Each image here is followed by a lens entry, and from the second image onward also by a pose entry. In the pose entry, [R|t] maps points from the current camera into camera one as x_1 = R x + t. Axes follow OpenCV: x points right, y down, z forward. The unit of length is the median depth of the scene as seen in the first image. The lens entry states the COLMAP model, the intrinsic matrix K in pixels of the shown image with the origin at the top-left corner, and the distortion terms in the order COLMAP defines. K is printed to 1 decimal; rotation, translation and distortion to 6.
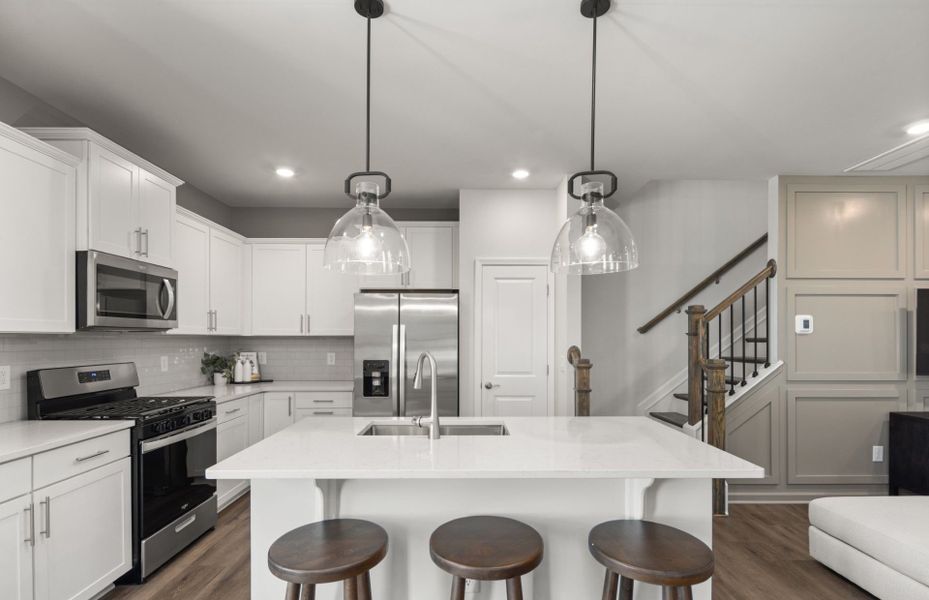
lens RADIAL K [[452.3, 0, 461.4], [0, 452.3, 335.7], [0, 0, 1]] dist [0.001693, 0.000014]
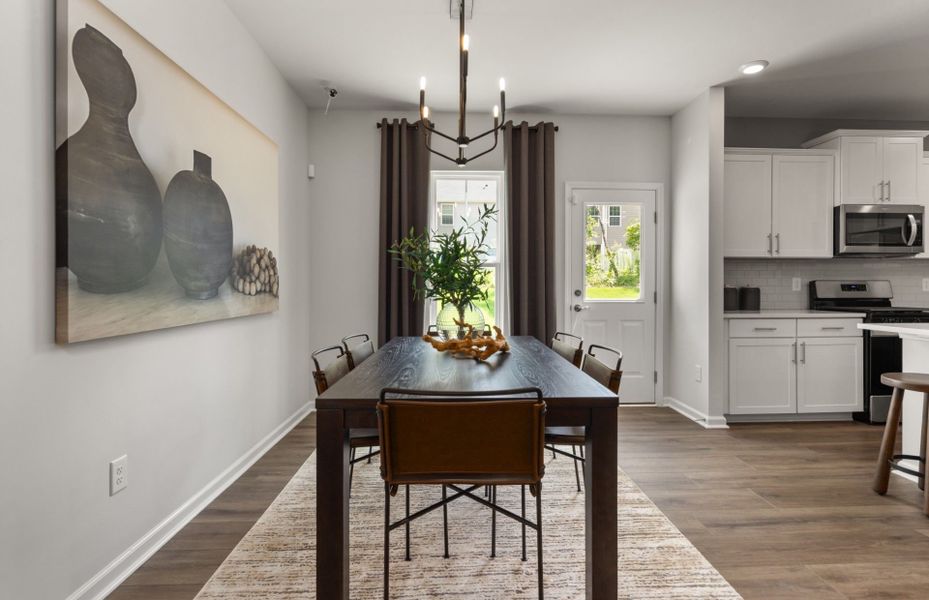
lens RADIAL K [[452.3, 0, 467.1], [0, 452.3, 290.5], [0, 0, 1]] dist [0.001693, 0.000014]
pose [[0.036422, 0.010969, -0.999276, 0.484827], [0.002448, 0.999936, 0.011065, 0.060681], [0.999334, -0.002849, 0.036393, -0.249068]]
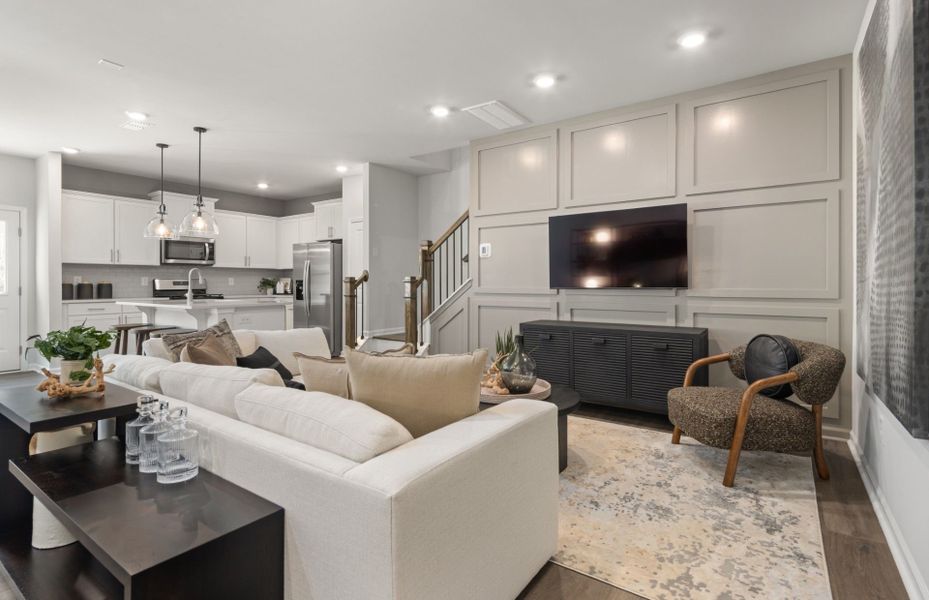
lens RADIAL K [[452.3, 0, 474.5], [0, 452.3, 280.7], [0, 0, 1]] dist [0.001693, 0.000014]
pose [[0.816128, -0.004720, -0.577852, 1.529455], [0.003937, 0.999989, -0.002608, 0.067352], [0.577858, -0.000147, 0.816138, -0.092942]]
